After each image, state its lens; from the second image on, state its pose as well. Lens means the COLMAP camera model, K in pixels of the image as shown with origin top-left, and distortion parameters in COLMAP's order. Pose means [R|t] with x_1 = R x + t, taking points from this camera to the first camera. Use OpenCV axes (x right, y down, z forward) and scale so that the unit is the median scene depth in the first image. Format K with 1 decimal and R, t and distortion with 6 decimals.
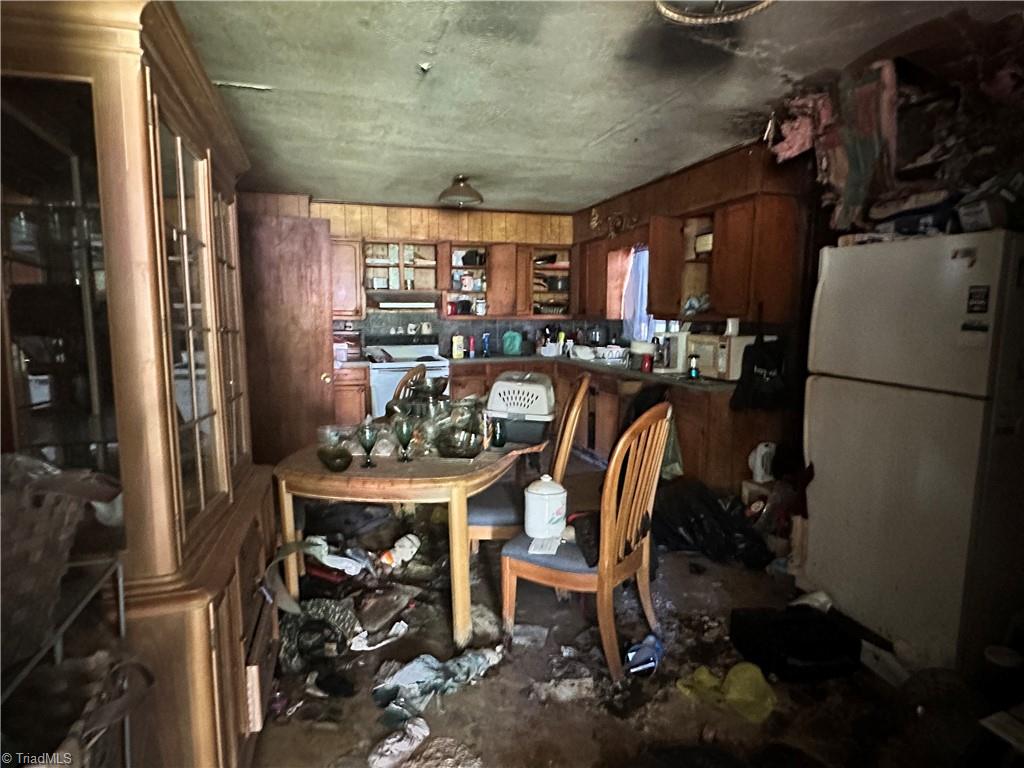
lens RADIAL K [[600.5, 0, 512.0], [0, 600.5, 384.0], [0, 0, 1]] dist [-0.002487, -0.001921]
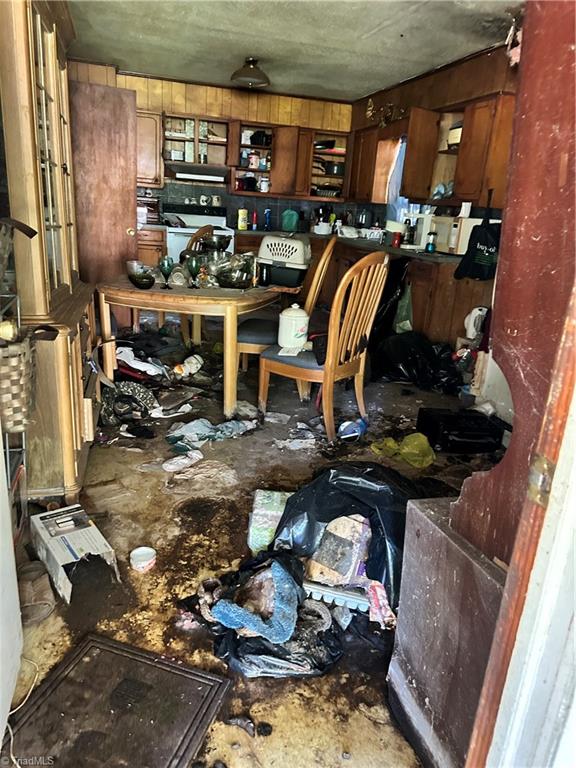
lens RADIAL K [[564.1, 0, 294.3], [0, 564.1, 383.1], [0, 0, 1]] dist [0.093621, -0.119214]
pose [[0.997628, 0.068776, 0.002976, 0.041412], [-0.068184, 0.981242, 0.180319, 0.063925], [0.009481, -0.180094, 0.983604, -0.206110]]
